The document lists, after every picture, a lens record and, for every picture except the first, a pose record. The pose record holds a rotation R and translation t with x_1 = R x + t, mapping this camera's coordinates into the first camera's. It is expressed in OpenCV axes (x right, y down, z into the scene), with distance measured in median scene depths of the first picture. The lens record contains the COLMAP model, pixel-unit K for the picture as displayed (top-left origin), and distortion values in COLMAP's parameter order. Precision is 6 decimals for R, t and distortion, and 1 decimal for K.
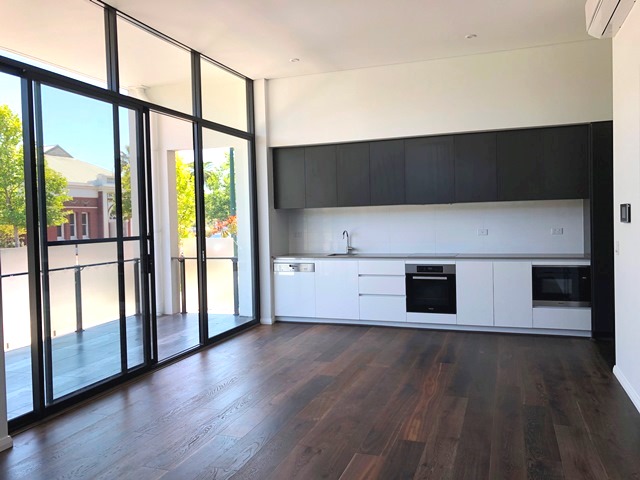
lens RADIAL K [[516.4, 0, 320.5], [0, 516.4, 239.0], [0, 0, 1]] dist [-0.001100, 0.000010]
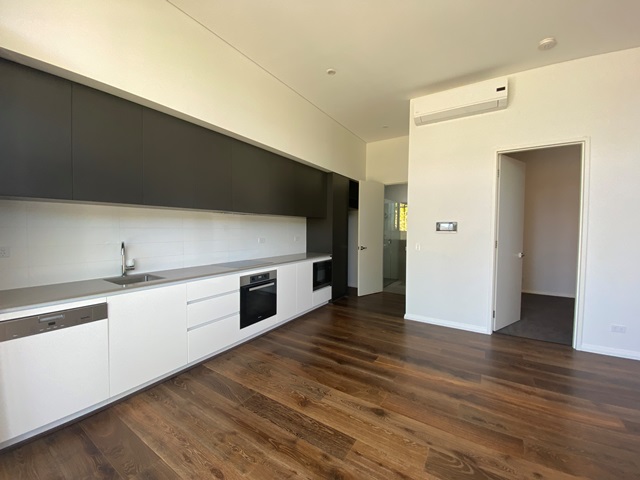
lens RADIAL K [[262.2, 0, 320.9], [0, 262.2, 238.7], [0, 0, 1]] dist [-0.004028, -0.000444]
pose [[0.208407, -0.013925, 0.977943, -0.251733], [0.028669, 0.999556, 0.008123, -0.017318], [-0.977622, 0.026344, 0.208714, 0.767787]]
